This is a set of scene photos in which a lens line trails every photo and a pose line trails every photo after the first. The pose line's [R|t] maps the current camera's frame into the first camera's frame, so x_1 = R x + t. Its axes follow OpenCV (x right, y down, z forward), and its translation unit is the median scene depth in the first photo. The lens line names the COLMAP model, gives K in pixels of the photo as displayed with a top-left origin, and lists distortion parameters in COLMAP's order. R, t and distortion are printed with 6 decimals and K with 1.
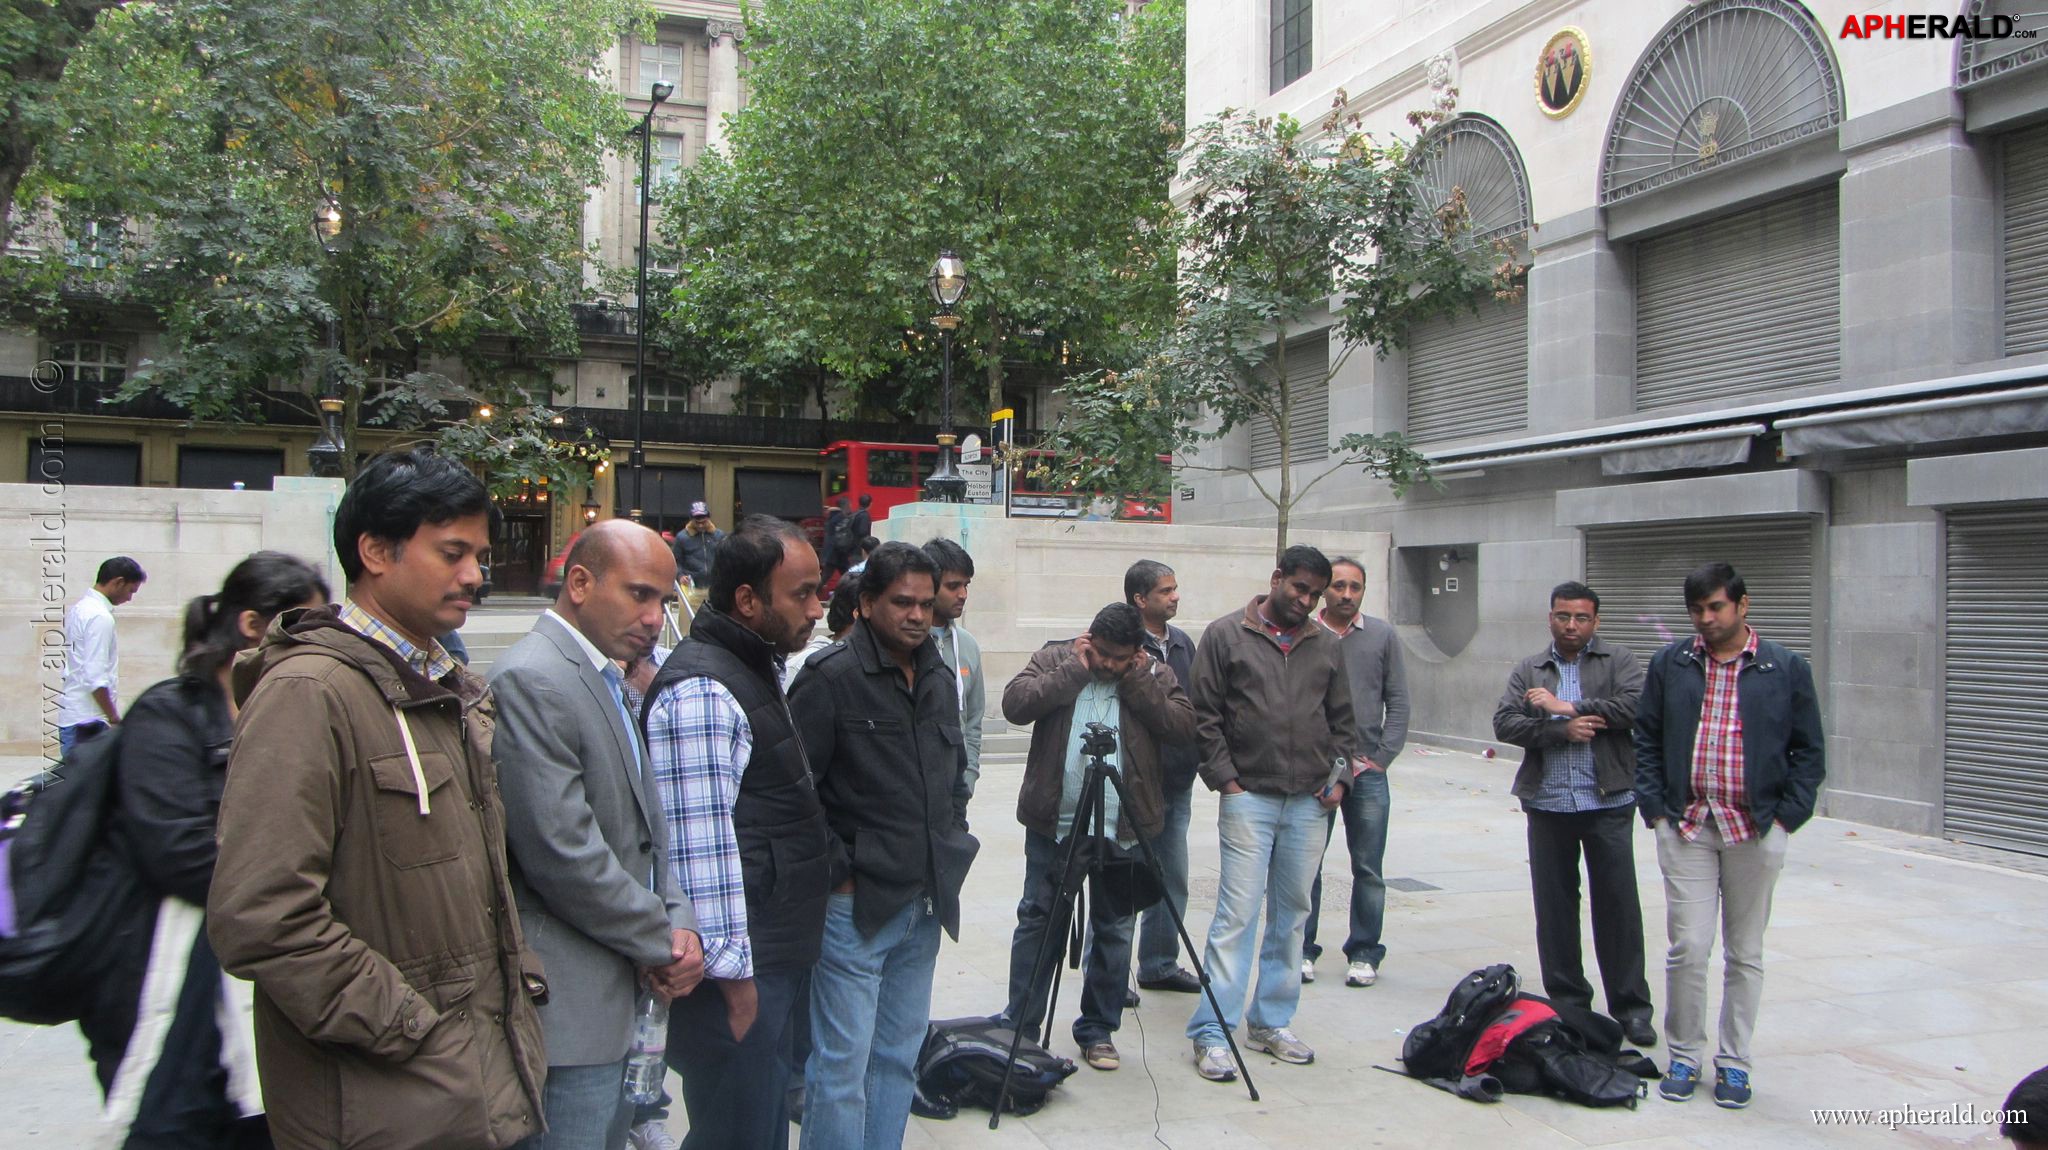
lens RADIAL K [[1709.0, 0, 1024.5], [0, 1709.0, 563.2], [0, 0, 1]] dist [-0.029982, 0.009066]
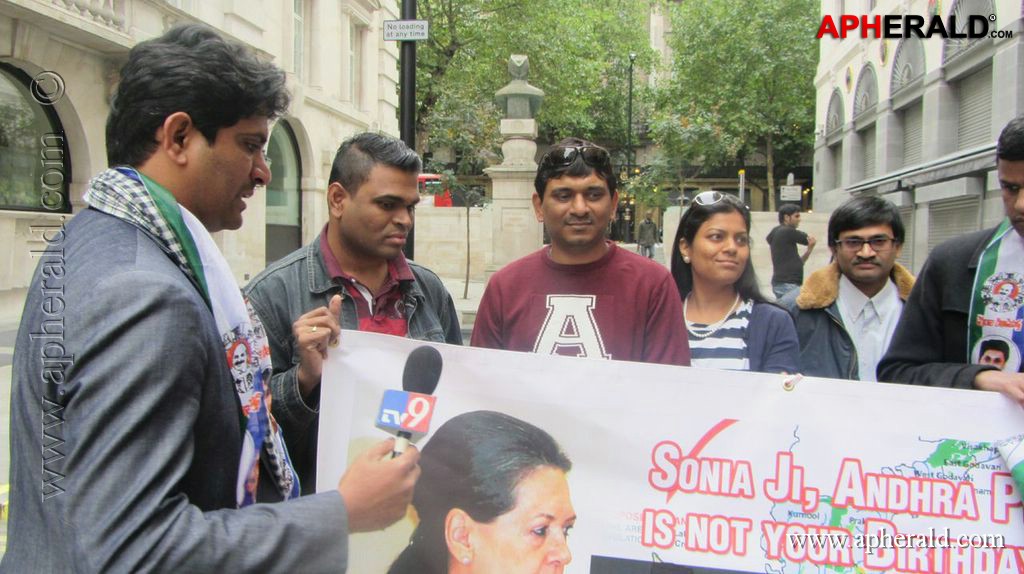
lens RADIAL K [[854.5, 0, 512.3], [0, 854.5, 281.1], [0, 0, 1]] dist [-0.029982, 0.009066]
pose [[0.888699, 0.019004, -0.458097, 0.396712], [0.006658, 0.998500, 0.054340, 0.014487], [0.458443, -0.051342, 0.887240, -0.528562]]
